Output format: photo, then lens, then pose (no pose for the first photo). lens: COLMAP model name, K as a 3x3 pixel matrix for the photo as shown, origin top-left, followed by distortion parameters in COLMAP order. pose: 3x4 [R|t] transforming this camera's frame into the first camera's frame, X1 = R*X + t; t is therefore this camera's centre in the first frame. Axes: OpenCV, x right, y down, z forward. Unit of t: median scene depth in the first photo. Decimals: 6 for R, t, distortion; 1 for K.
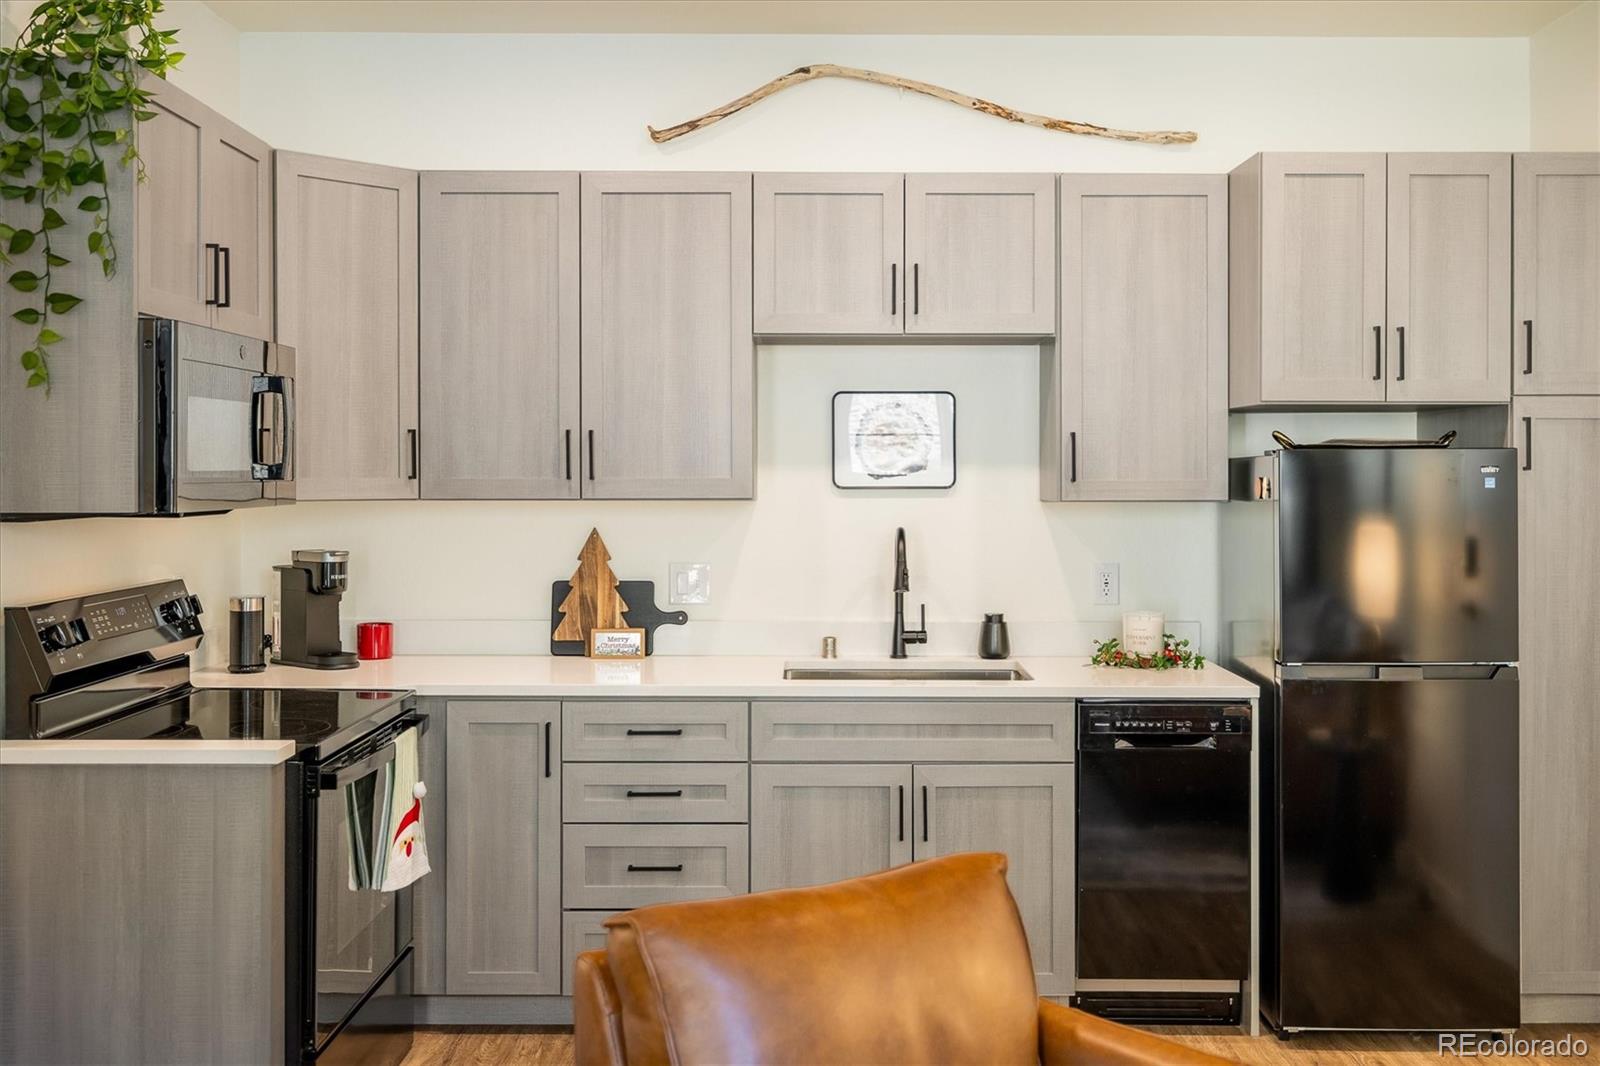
lens RADIAL K [[1571.2, 0, 839.2], [0, 1571.2, 472.8], [0, 0, 1]] dist [0.006206, 0.008746]
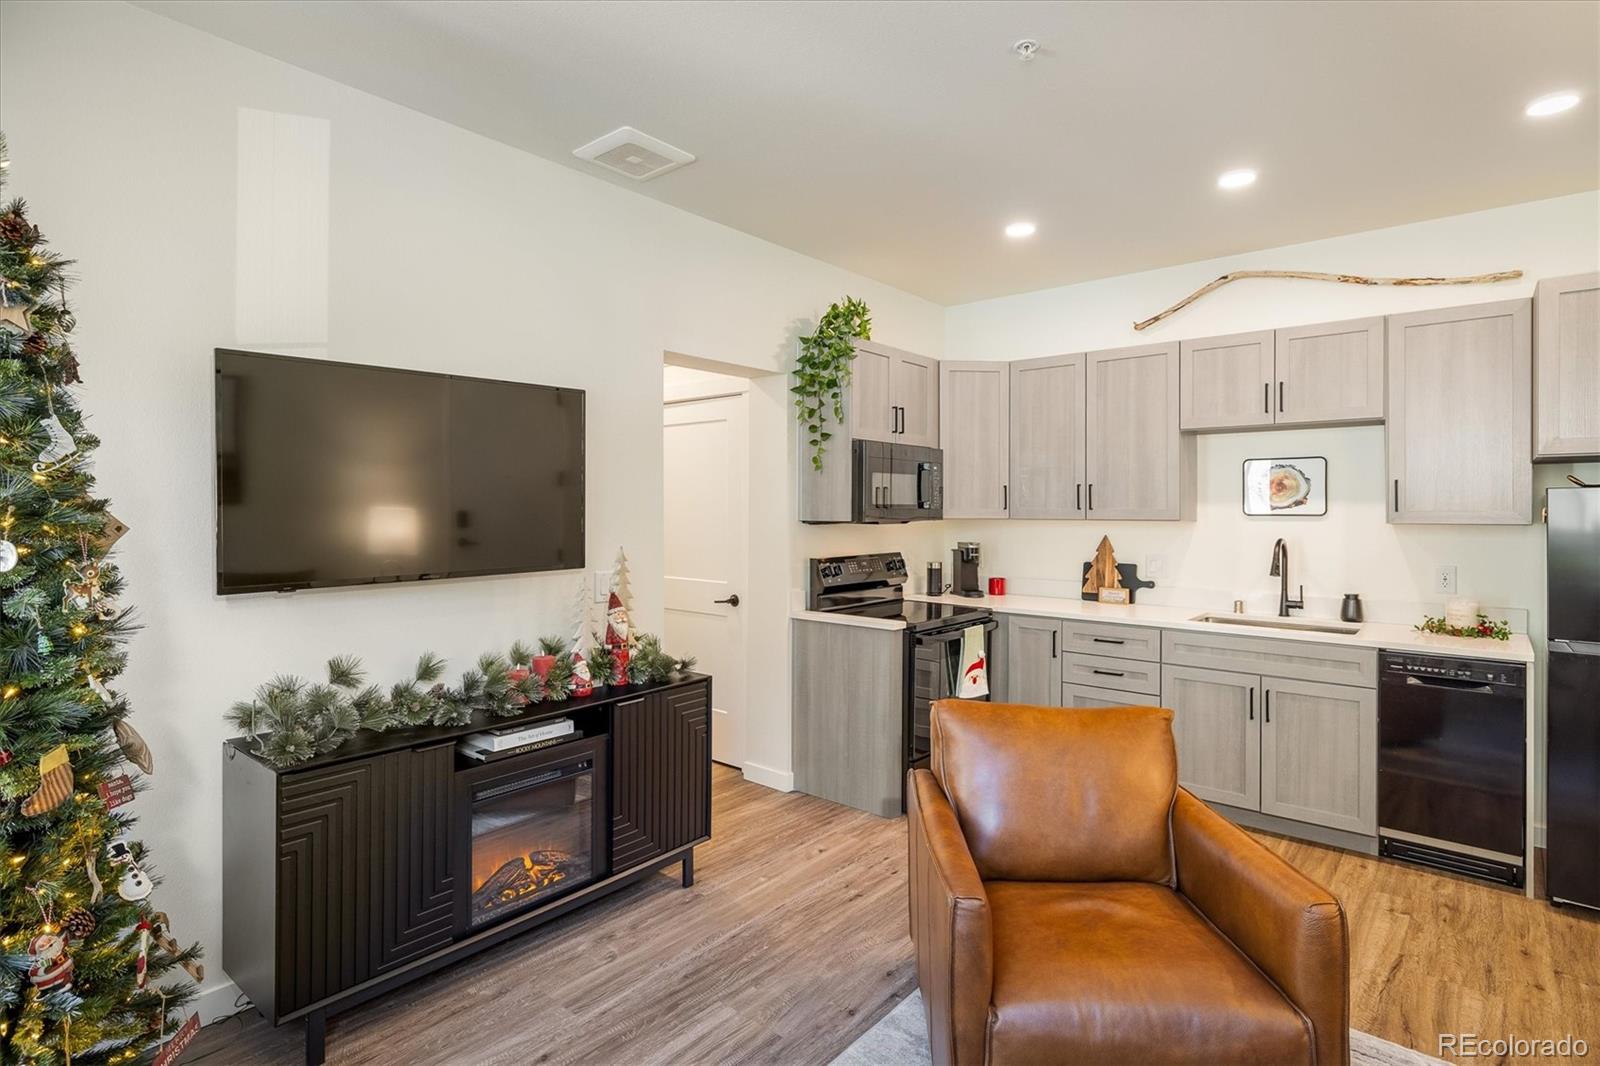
lens RADIAL K [[816.8, 0, 804.5], [0, 816.8, 508.3], [0, 0, 1]] dist [-0.000495, 0.001360]
pose [[0.756275, -0.000199, -0.654254, 0.240661], [-0.003052, 0.999988, -0.003832, 0.007834], [0.654246, 0.004895, 0.756266, 0.003270]]
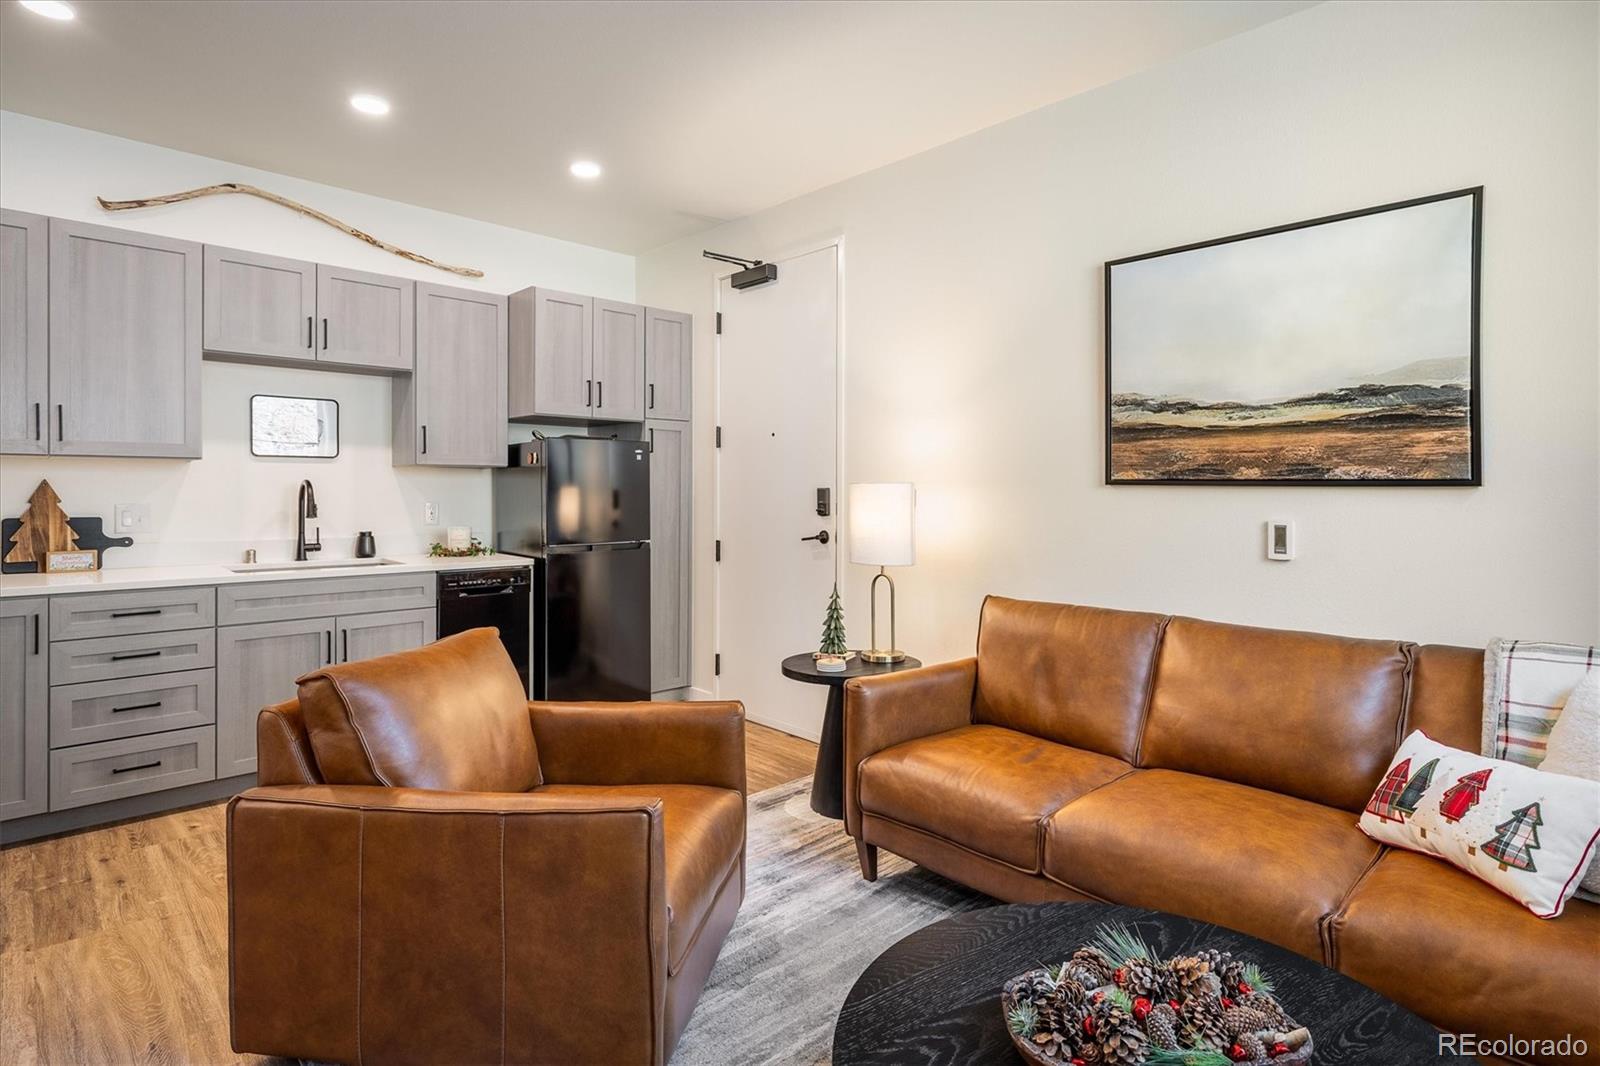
lens RADIAL K [[813.4, 0, 803.3], [0, 813.4, 487.8], [0, 0, 1]] dist [0.000228, 0.001124]
pose [[0.731302, 0.002689, 0.682048, -0.170970], [-0.001112, 0.999996, -0.002750, 0.047848], [-0.682053, 0.001252, 0.731302, 0.029340]]
